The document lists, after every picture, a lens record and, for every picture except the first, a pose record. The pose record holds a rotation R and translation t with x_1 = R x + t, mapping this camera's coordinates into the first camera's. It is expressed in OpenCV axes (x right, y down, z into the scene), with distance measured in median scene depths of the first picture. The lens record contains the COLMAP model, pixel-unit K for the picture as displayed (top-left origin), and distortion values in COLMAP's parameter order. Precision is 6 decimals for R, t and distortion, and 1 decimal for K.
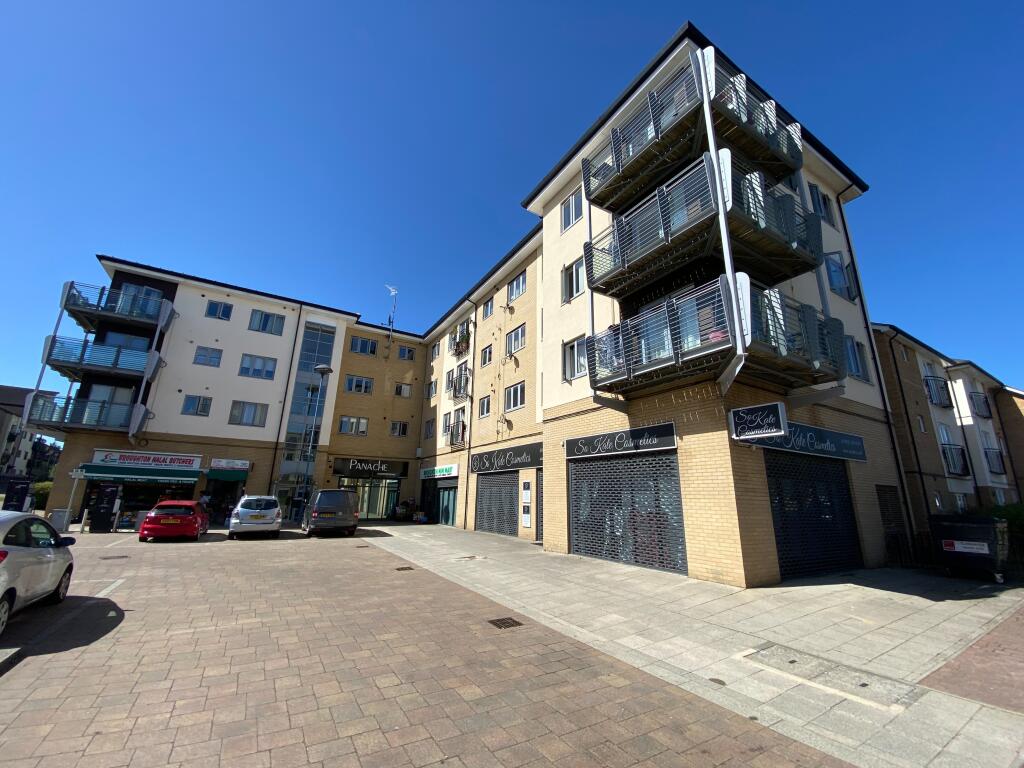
lens RADIAL K [[411.2, 0, 513.3], [0, 411.2, 379.6], [0, 0, 1]] dist [0.003325, -0.011575]
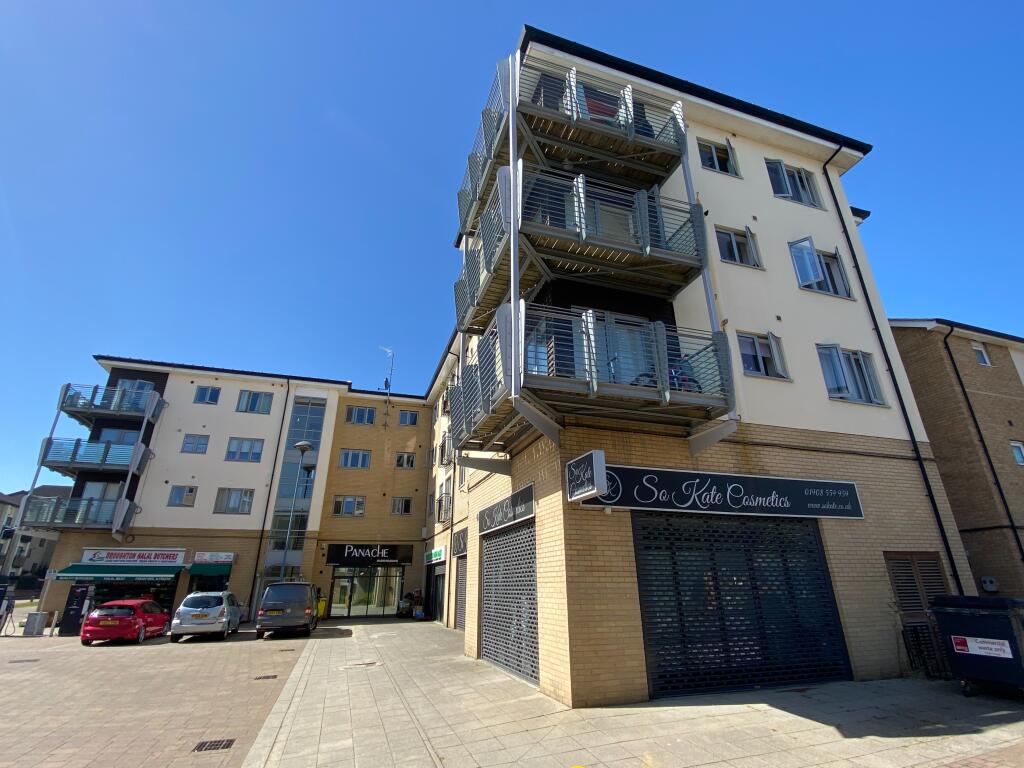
lens RADIAL K [[486.7, 0, 514.5], [0, 486.7, 378.3], [0, 0, 1]] dist [0.002181, -0.011114]
pose [[0.974344, -0.114974, -0.193482, 0.276125], [0.090963, 0.987498, -0.128735, 0.009292], [0.205865, 0.107833, 0.972621, 0.023562]]
